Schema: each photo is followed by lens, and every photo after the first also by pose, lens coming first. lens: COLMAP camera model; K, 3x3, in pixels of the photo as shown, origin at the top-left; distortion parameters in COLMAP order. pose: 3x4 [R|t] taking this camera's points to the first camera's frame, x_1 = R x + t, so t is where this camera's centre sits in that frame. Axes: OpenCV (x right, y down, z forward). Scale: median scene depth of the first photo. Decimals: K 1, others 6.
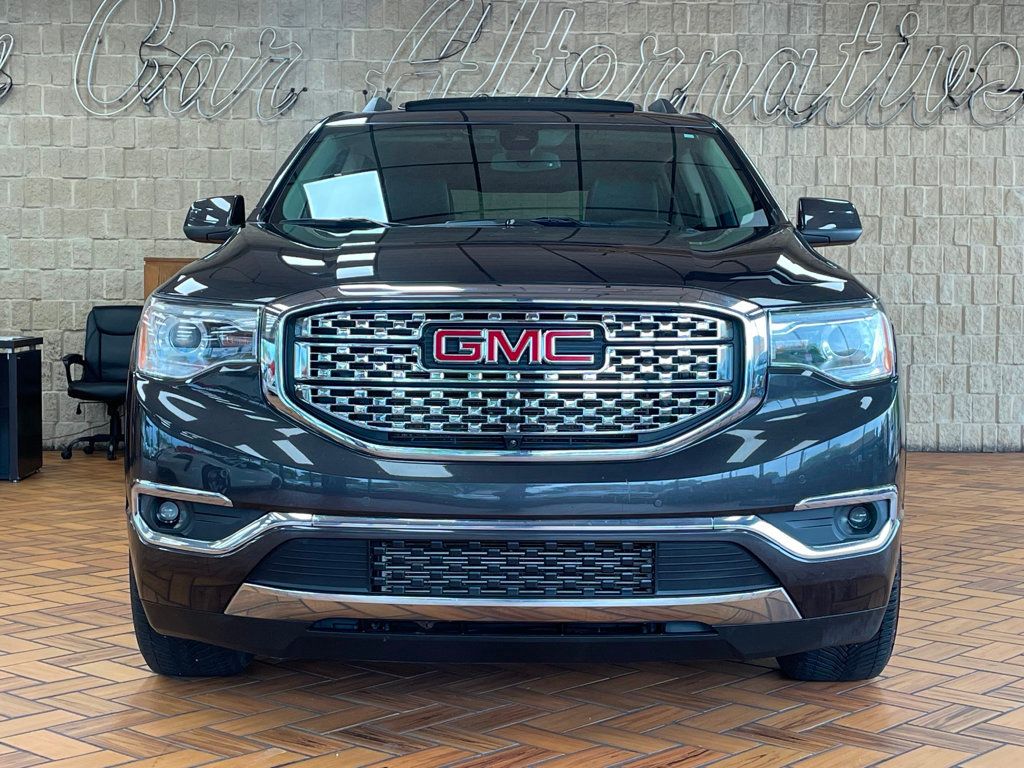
lens RADIAL K [[1641.6, 0, 512.0], [0, 1641.6, 384.0], [0, 0, 1]] dist [0.366847, -1.575207]
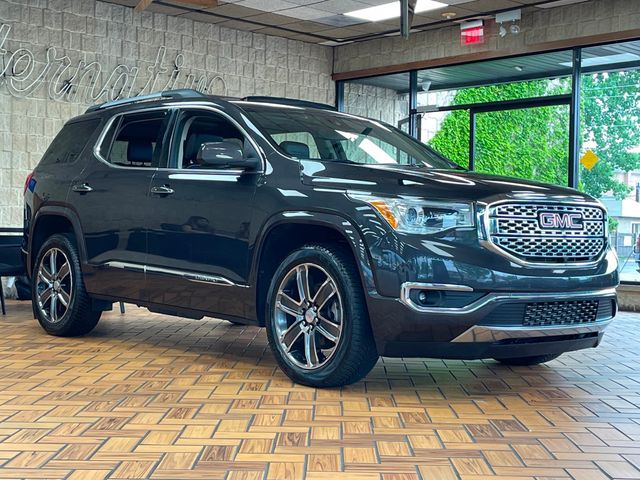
lens RADIAL K [[1026.0, 0, 320.0], [0, 1026.0, 240.0], [0, 0, 1]] dist [0.366847, -1.575207]
pose [[0.733413, 0.000364, 0.679784, -1.290732], [0.015493, 0.999731, -0.017251, 0.026386], [-0.679607, 0.023184, 0.733210, 0.120584]]
